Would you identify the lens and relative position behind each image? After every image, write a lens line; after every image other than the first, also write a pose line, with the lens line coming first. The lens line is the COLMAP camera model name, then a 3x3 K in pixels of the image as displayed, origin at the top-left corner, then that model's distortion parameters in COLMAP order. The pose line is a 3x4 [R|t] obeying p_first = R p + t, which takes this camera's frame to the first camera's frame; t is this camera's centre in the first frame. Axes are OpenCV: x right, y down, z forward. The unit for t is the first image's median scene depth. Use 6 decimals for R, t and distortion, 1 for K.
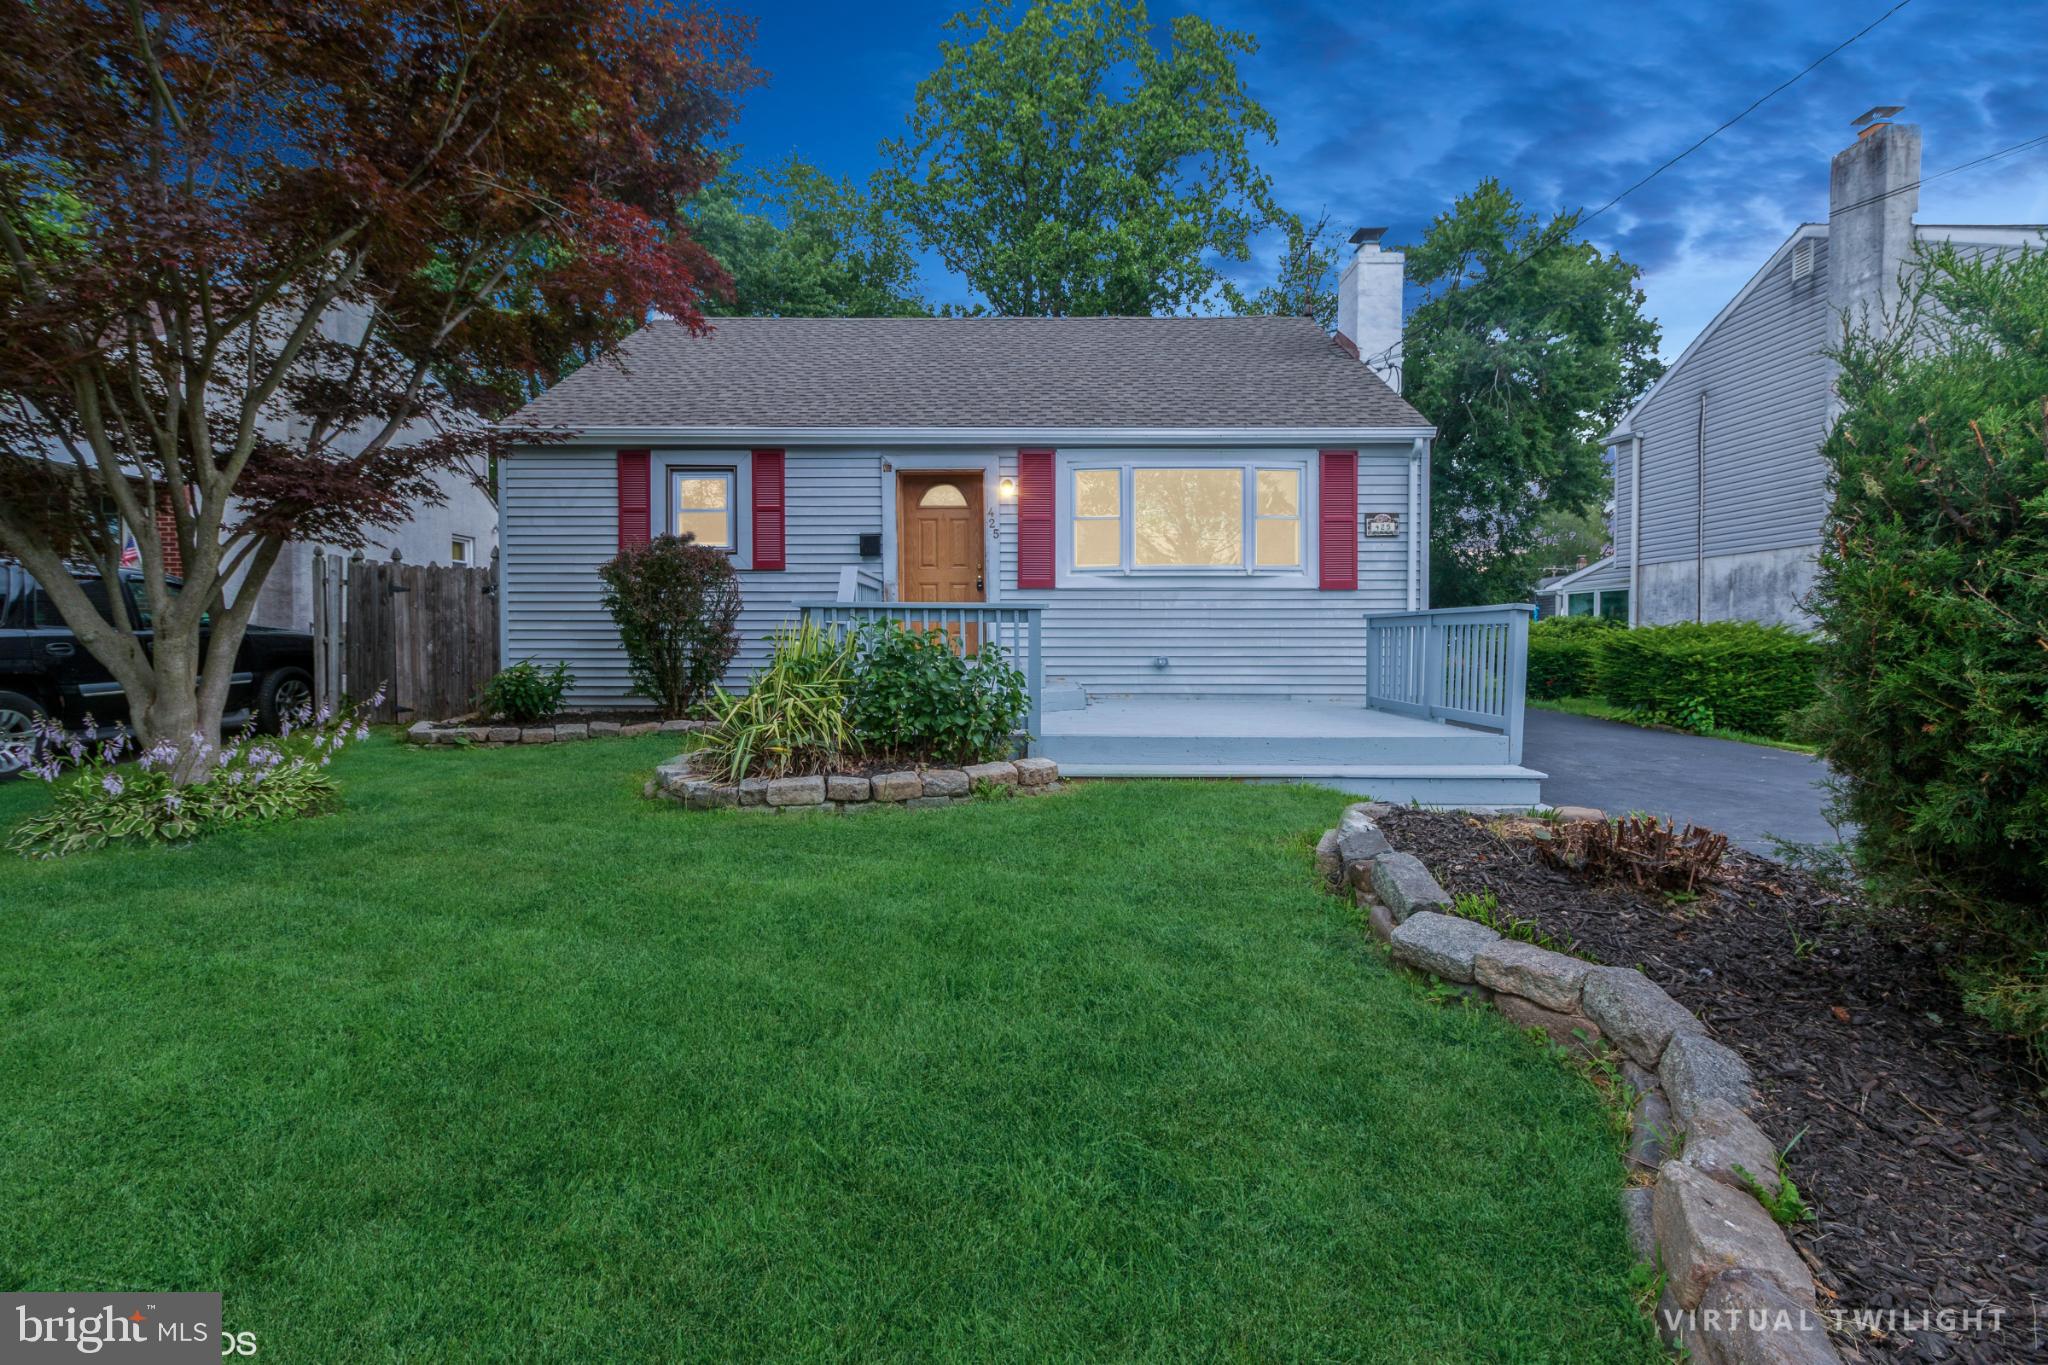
lens RADIAL K [[947.9, 0, 1021.1], [0, 947.9, 652.5], [0, 0, 1]] dist [0.000889, 0.000069]
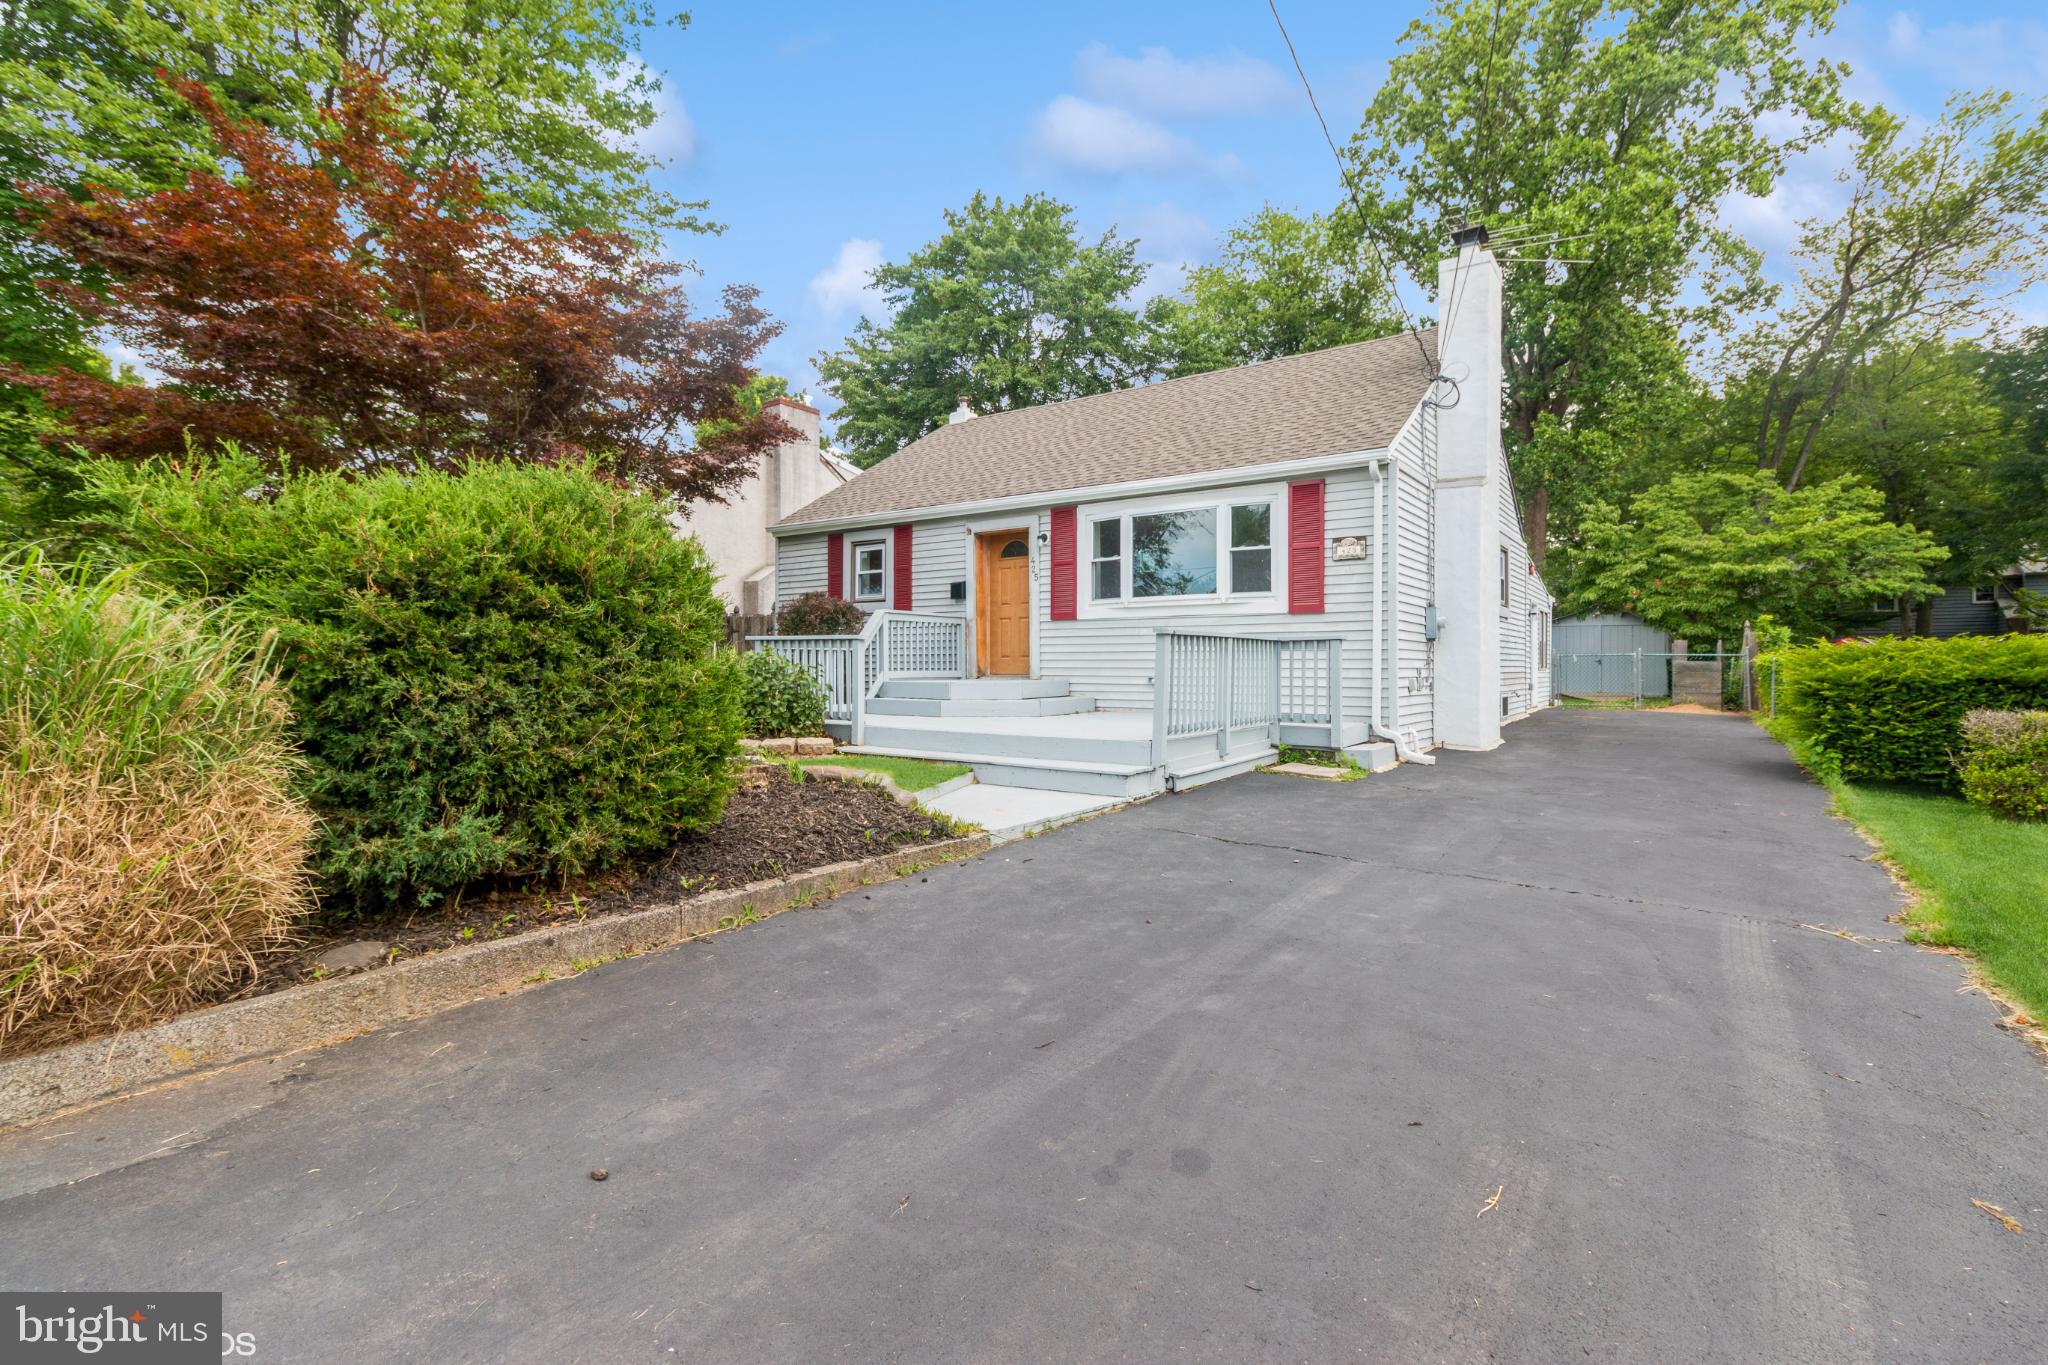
lens RADIAL K [[957.7, 0, 1050.3], [0, 957.7, 680.6], [0, 0, 1]] dist [-0.000279, 0.000161]
pose [[0.814434, 0.010759, -0.580157, 0.721501], [-0.008541, 0.999942, 0.006554, 0.003614], [0.580193, -0.000383, 0.814479, -0.026554]]
